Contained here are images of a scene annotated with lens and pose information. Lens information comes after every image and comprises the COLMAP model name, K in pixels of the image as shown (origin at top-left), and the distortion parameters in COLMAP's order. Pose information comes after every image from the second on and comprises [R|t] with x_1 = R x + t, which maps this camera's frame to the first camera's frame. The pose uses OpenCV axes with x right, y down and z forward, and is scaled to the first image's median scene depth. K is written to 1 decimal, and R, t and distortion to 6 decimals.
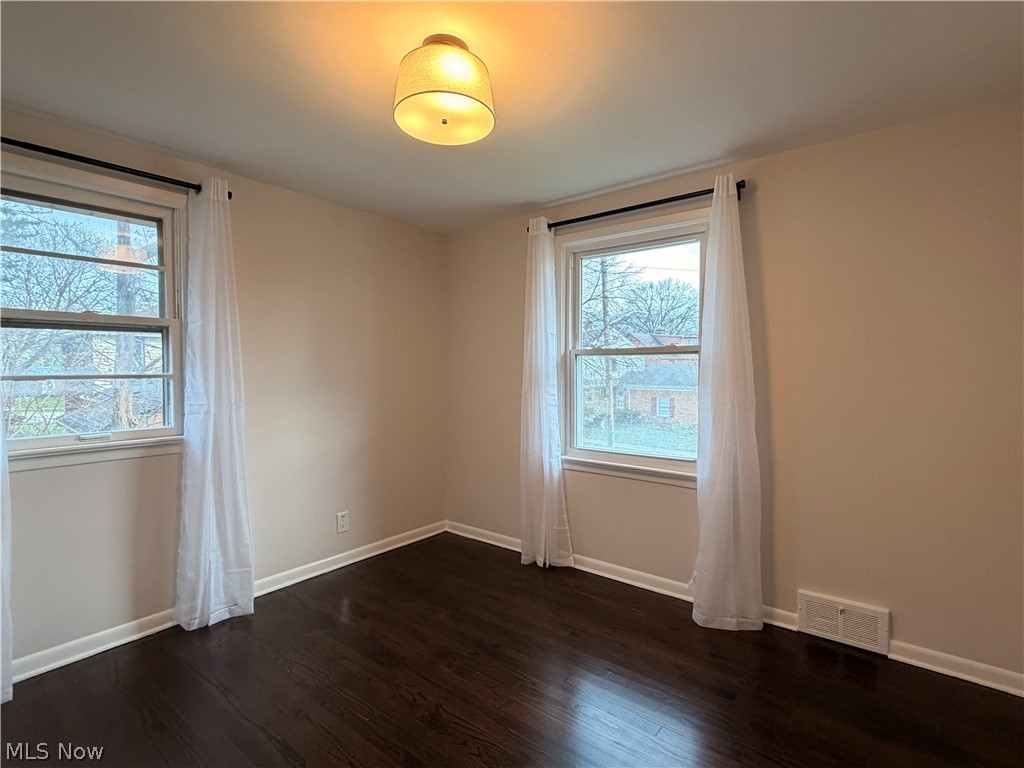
lens RADIAL K [[498.5, 0, 517.6], [0, 498.5, 385.1], [0, 0, 1]] dist [0.010938, -0.000762]
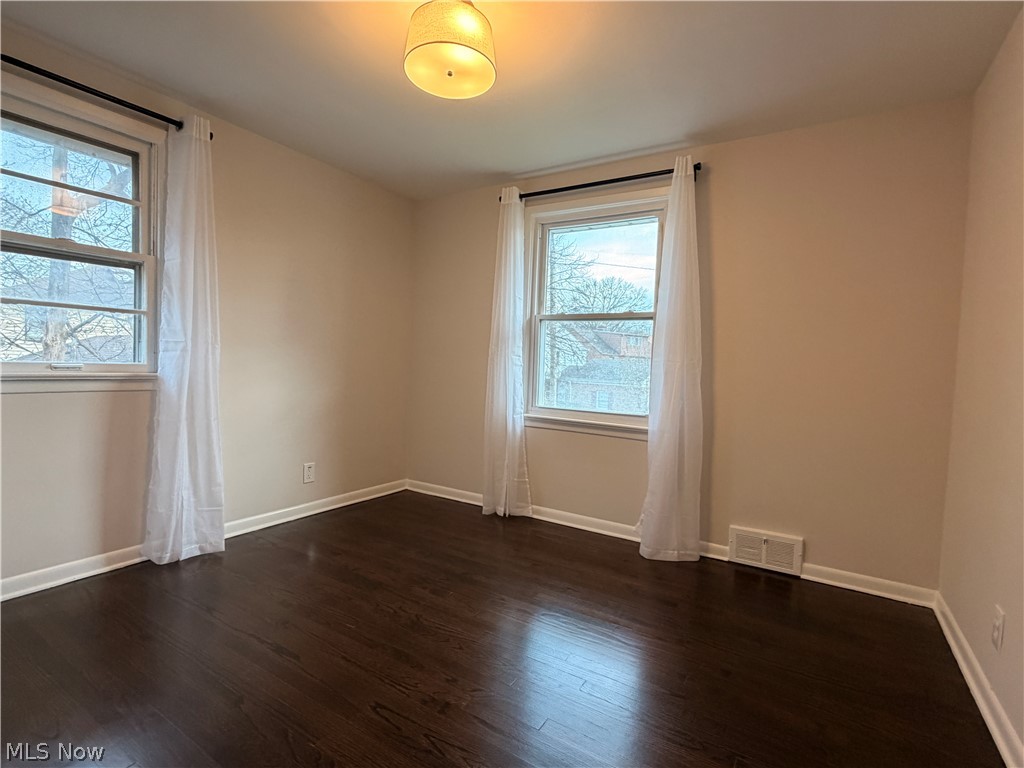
lens RADIAL K [[498.5, 0, 515.2], [0, 498.5, 386.1], [0, 0, 1]] dist [0.010938, -0.000762]
pose [[0.993163, 0.034299, 0.111584, -0.065684], [-0.036172, 0.999236, 0.014807, 0.086003], [-0.110991, -0.018742, 0.993645, -0.075447]]
